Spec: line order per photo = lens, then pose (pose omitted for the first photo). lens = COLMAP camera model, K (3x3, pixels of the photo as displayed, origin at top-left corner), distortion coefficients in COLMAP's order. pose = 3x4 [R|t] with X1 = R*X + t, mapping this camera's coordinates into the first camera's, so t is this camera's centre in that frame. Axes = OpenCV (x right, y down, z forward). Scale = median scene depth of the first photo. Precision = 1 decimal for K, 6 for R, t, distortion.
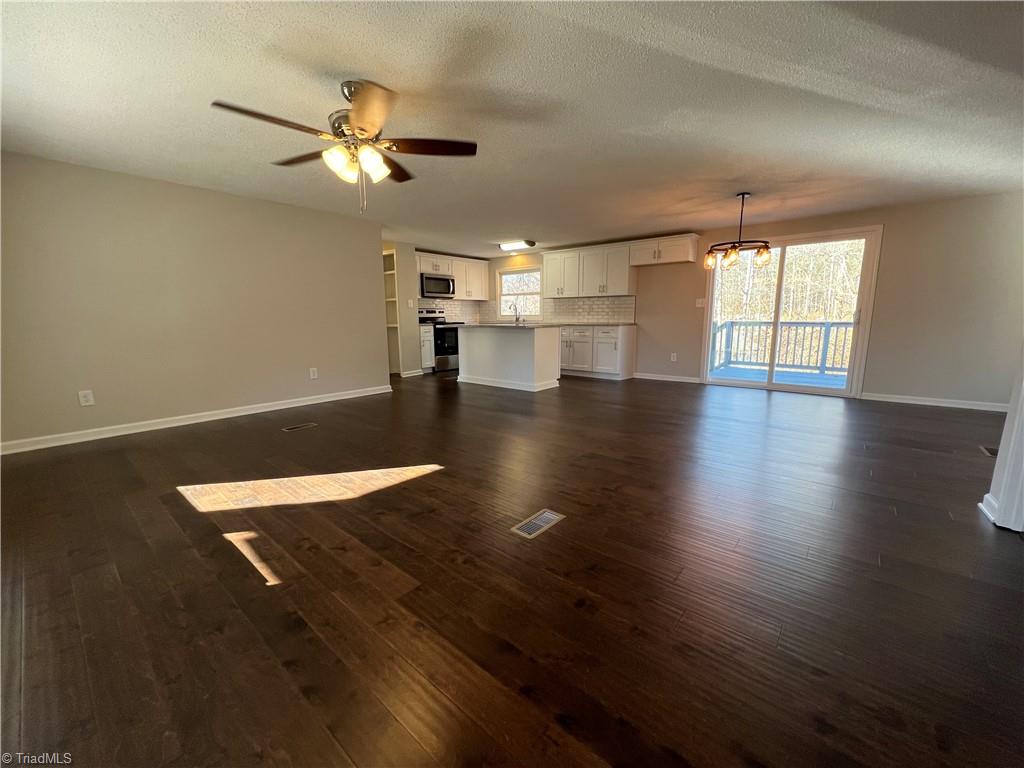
lens RADIAL K [[410.4, 0, 509.5], [0, 410.4, 385.9], [0, 0, 1]] dist [0.001981, 0.000262]
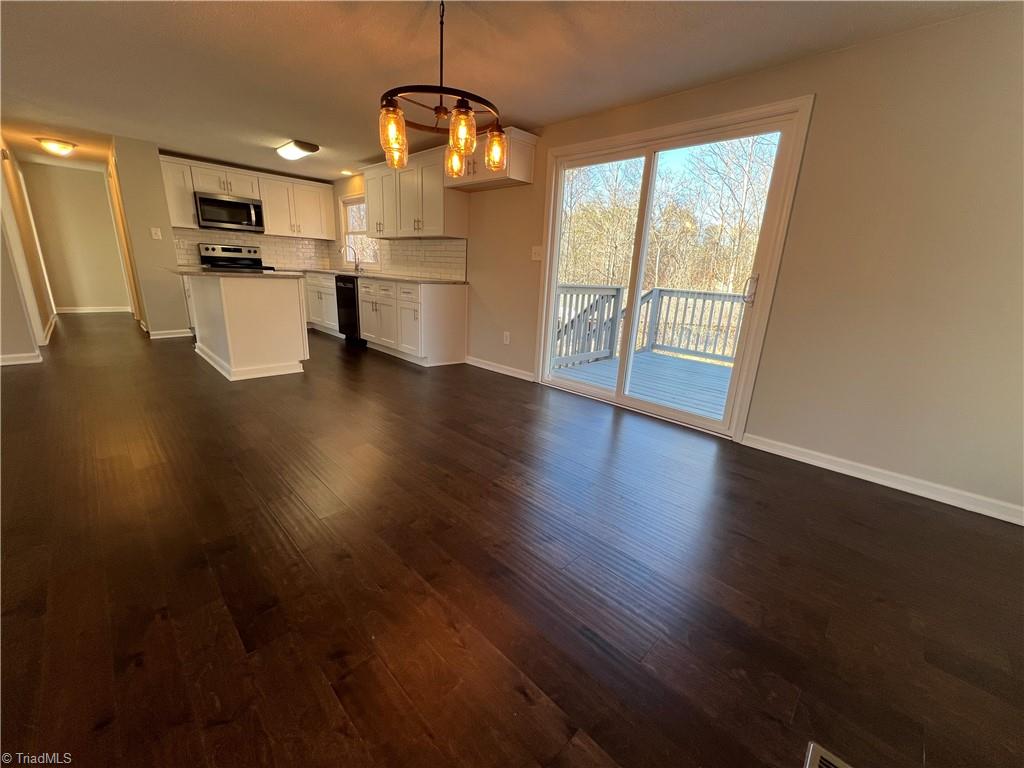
lens RADIAL K [[410.4, 0, 514.7], [0, 410.4, 384.7], [0, 0, 1]] dist [0.001981, 0.000262]
pose [[0.995417, 0.075062, -0.059252, 0.426463], [-0.068720, 0.992341, 0.102650, -0.059885], [0.066503, -0.098108, 0.992951, 0.324218]]
